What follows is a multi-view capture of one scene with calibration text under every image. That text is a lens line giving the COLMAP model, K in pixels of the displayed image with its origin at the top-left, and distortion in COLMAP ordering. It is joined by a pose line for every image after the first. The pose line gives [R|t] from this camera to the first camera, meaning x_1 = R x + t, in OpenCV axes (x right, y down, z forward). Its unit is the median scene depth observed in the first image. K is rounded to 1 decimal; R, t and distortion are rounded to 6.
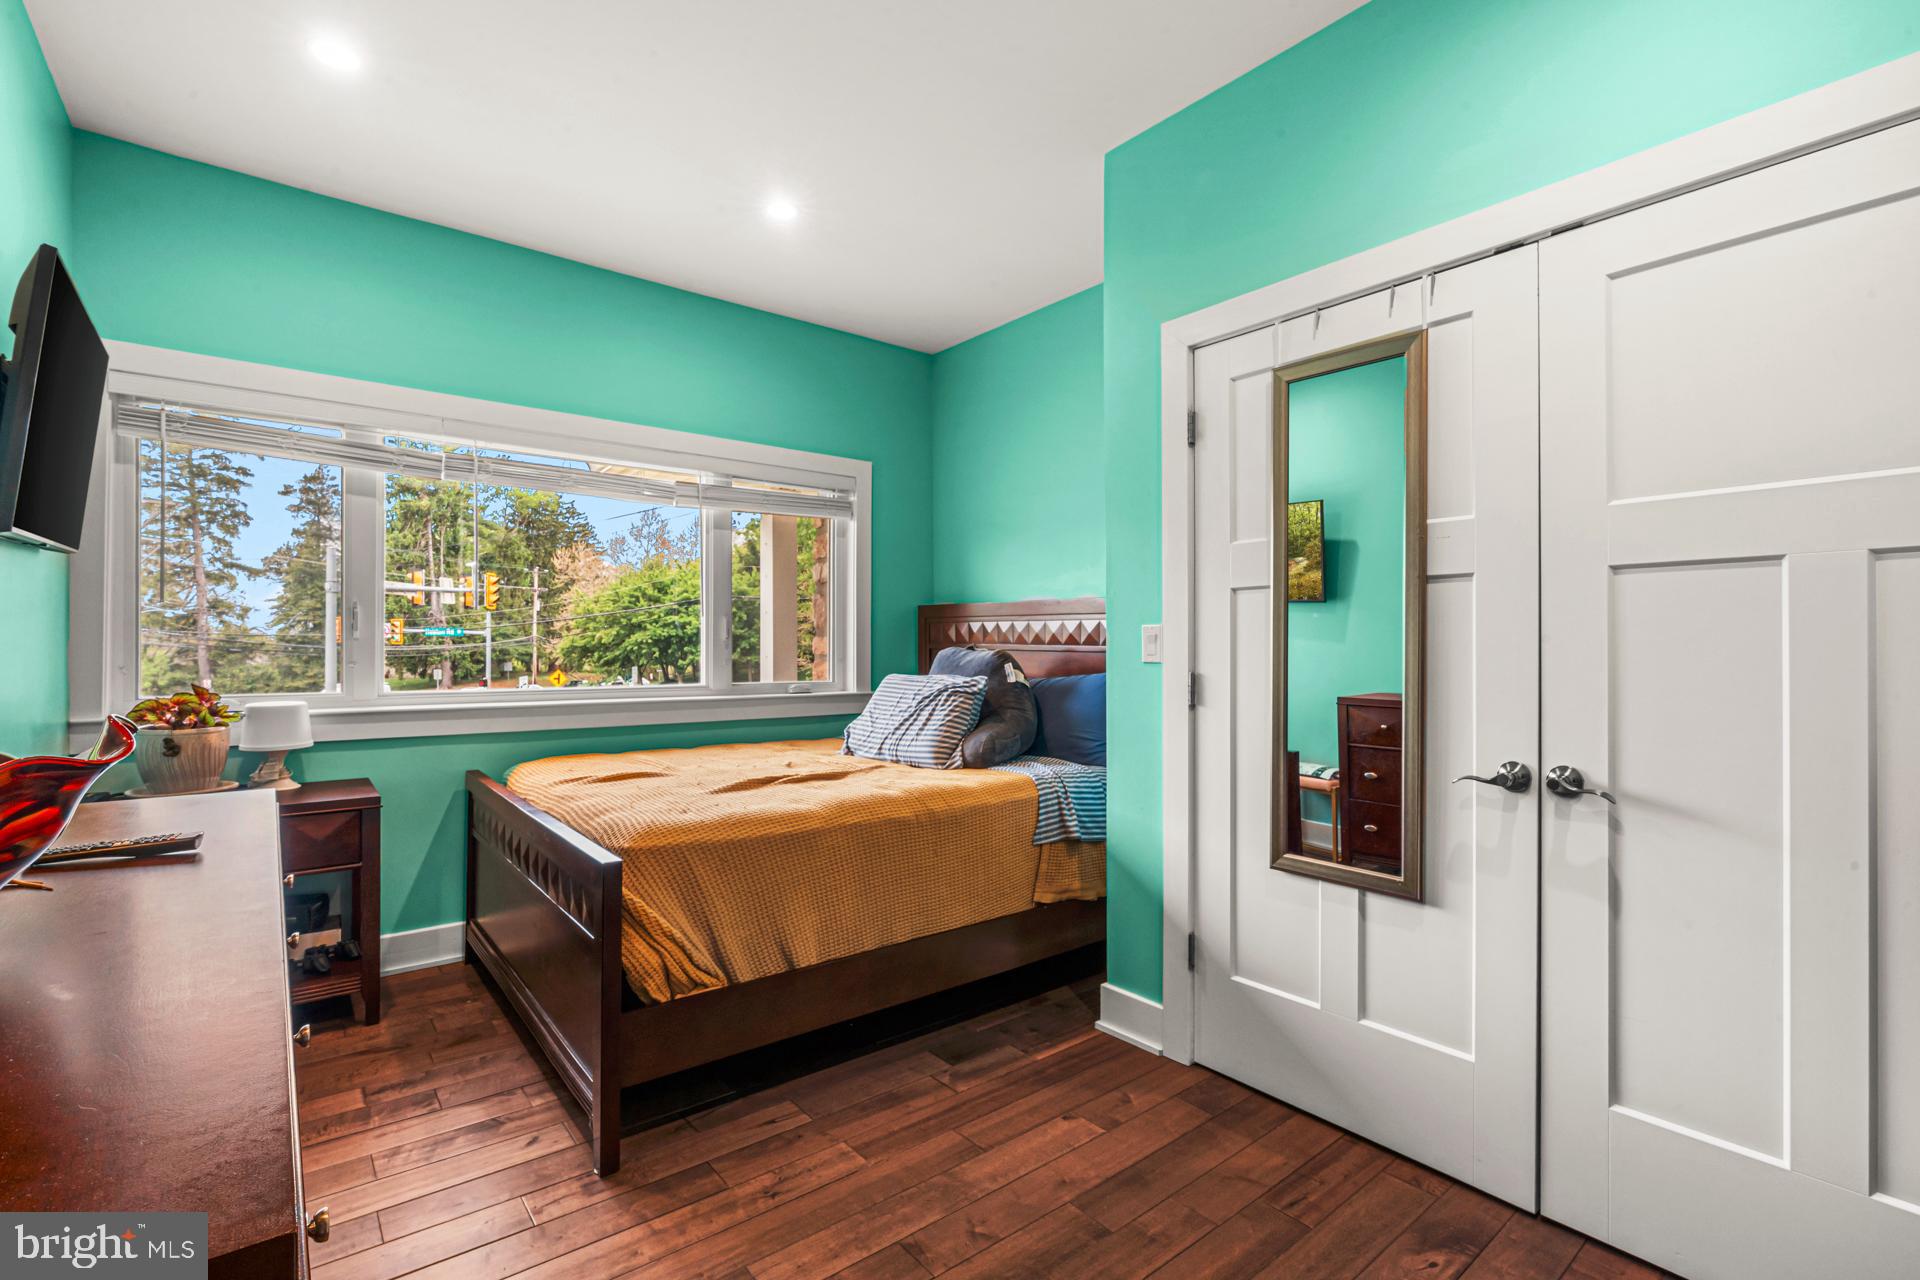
lens RADIAL K [[866.3, 0, 963.9], [0, 866.3, 643.4], [0, 0, 1]] dist [-0.012469, 0.001270]
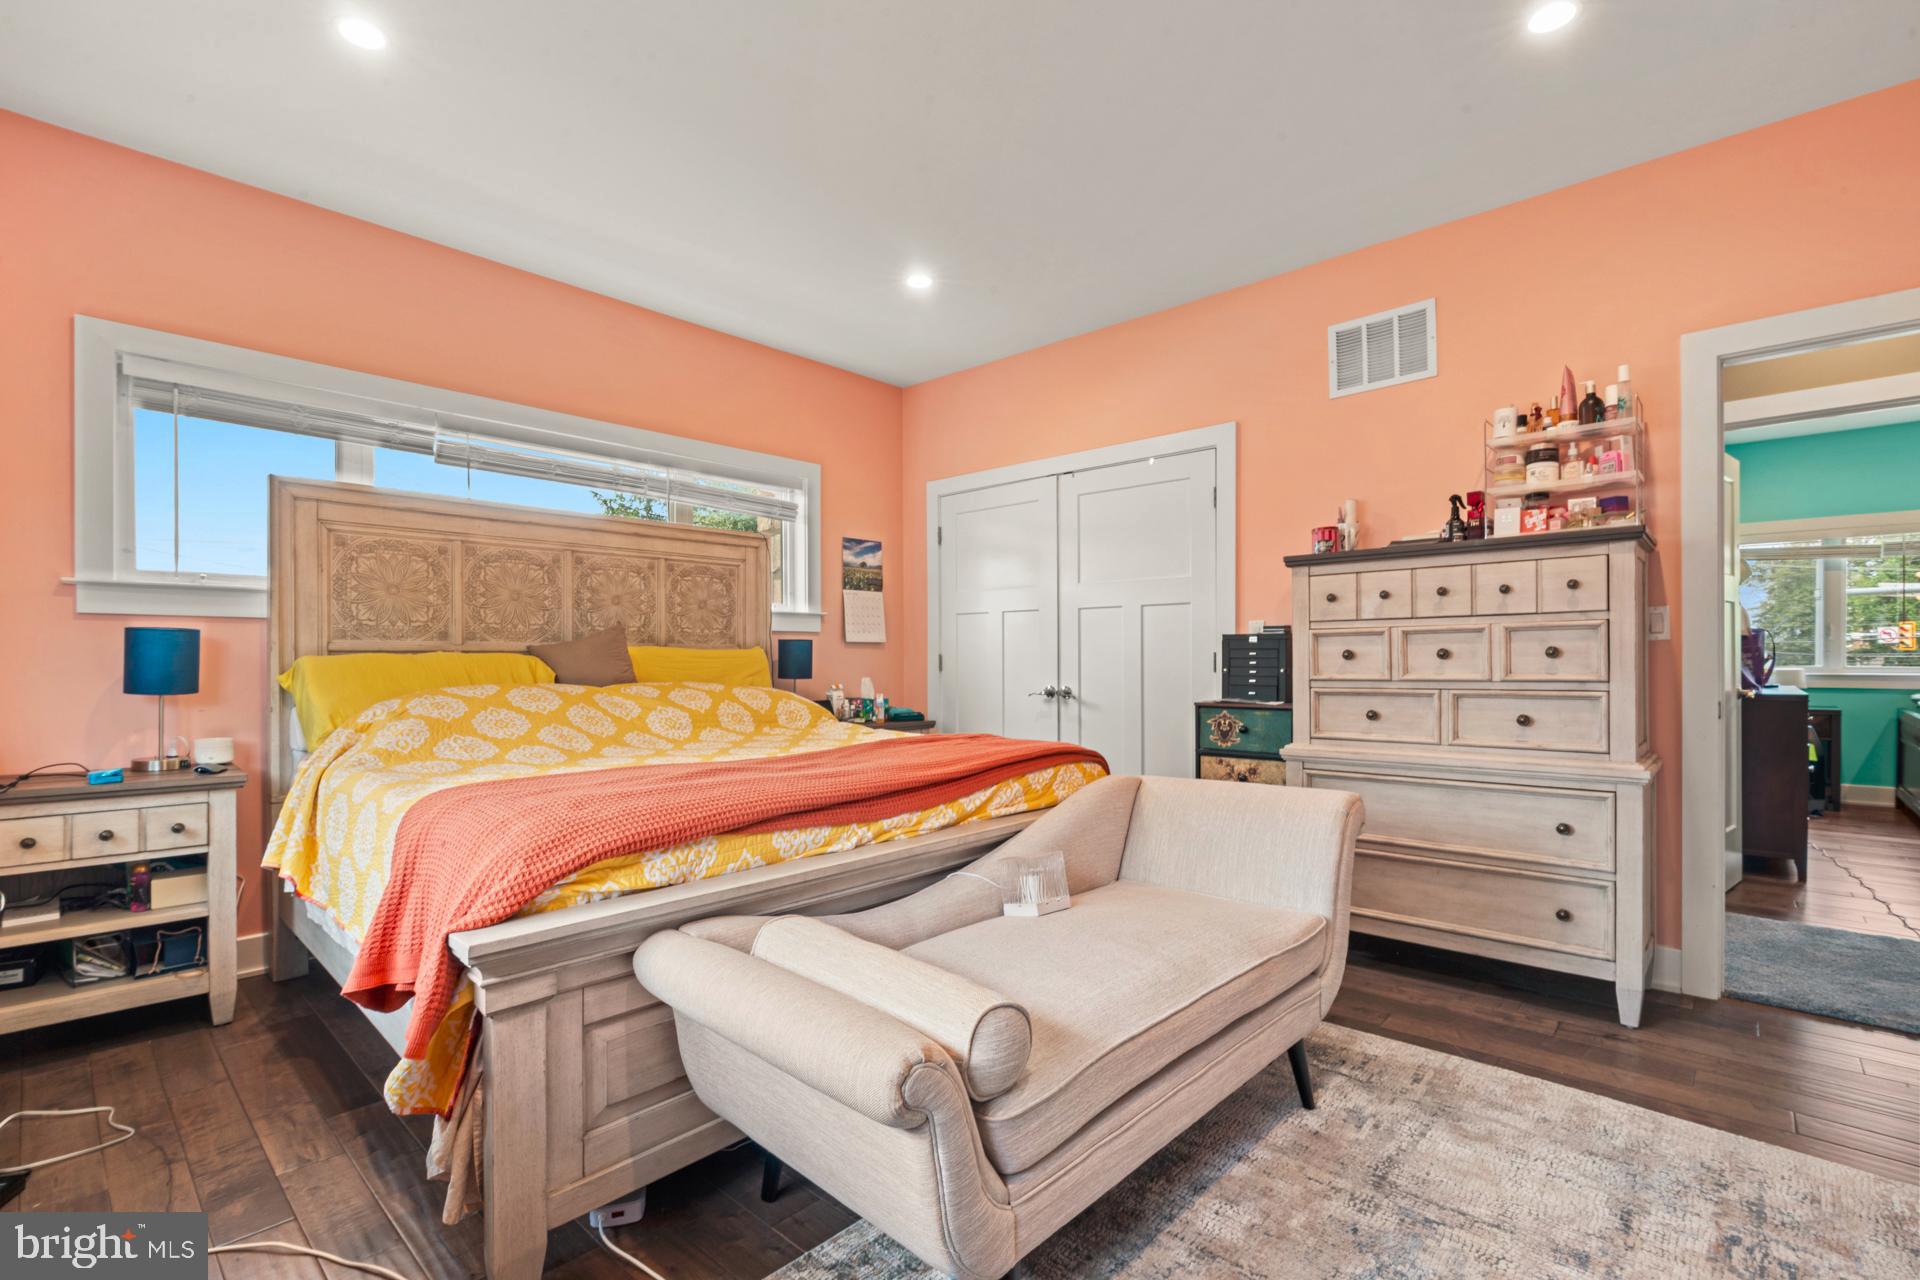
lens RADIAL K [[866.3, 0, 956.5], [0, 866.3, 653.5], [0, 0, 1]] dist [-0.012469, 0.001270]
pose [[0.144593, -0.004891, -0.989479, 0.086922], [0.006008, 0.999974, -0.004065, 0.002180], [0.989473, -0.005357, 0.144618, -0.116341]]
